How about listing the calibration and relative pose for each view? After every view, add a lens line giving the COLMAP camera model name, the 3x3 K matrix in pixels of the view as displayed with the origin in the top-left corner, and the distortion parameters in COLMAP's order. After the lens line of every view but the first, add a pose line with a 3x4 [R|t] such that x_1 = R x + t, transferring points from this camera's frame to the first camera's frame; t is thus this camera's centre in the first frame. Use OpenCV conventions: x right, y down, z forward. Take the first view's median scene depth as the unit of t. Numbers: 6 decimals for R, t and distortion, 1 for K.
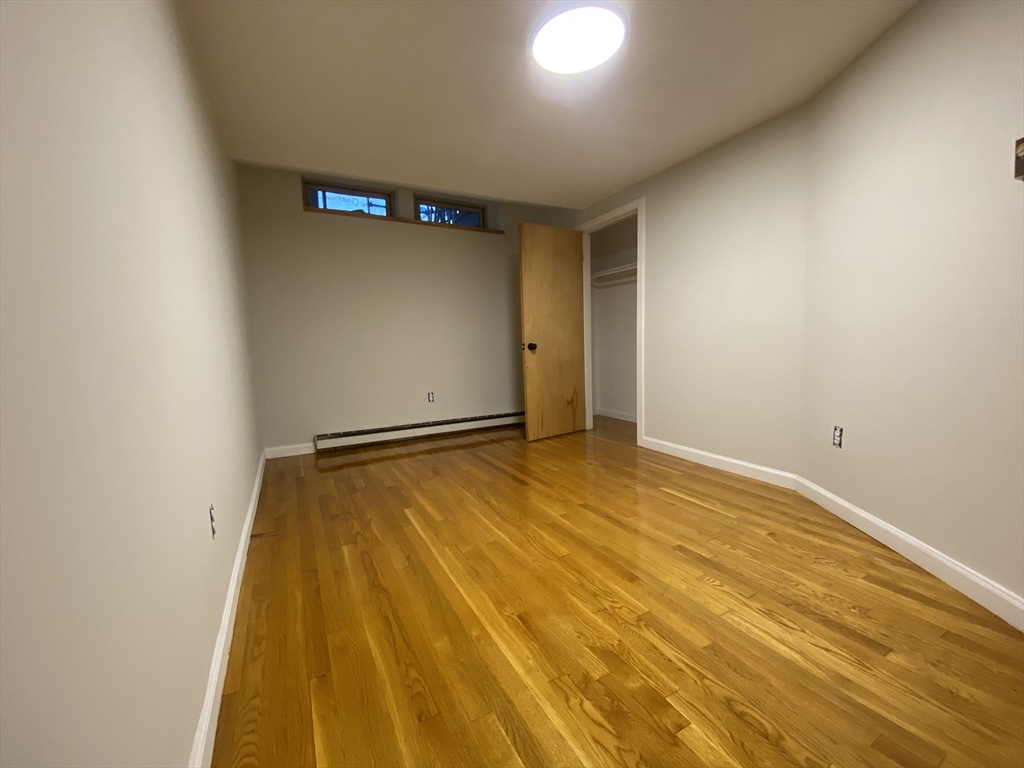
lens RADIAL K [[409.8, 0, 508.9], [0, 409.8, 380.7], [0, 0, 1]] dist [0.051921, -0.044392]
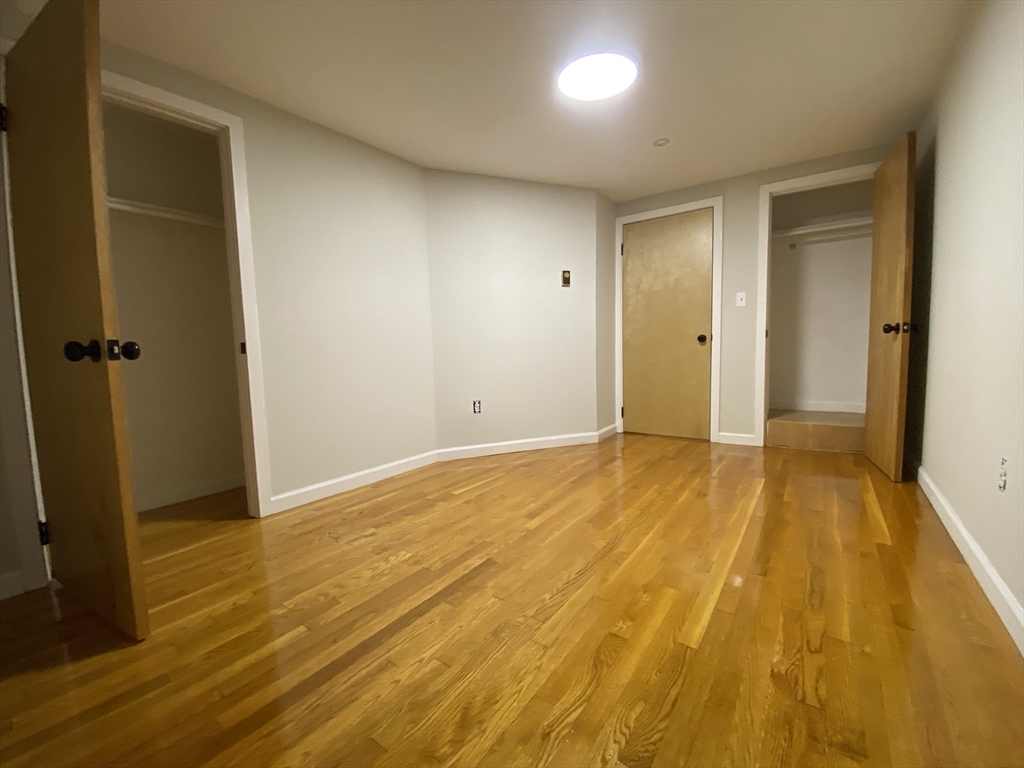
lens RADIAL K [[409.8, 0, 508.9], [0, 409.8, 380.7], [0, 0, 1]] dist [0.051921, -0.044392]
pose [[-0.428630, -0.028194, 0.903040, -0.567210], [0.125654, 0.987939, 0.090487, -0.076214], [-0.894700, 0.152256, -0.419918, 1.288650]]
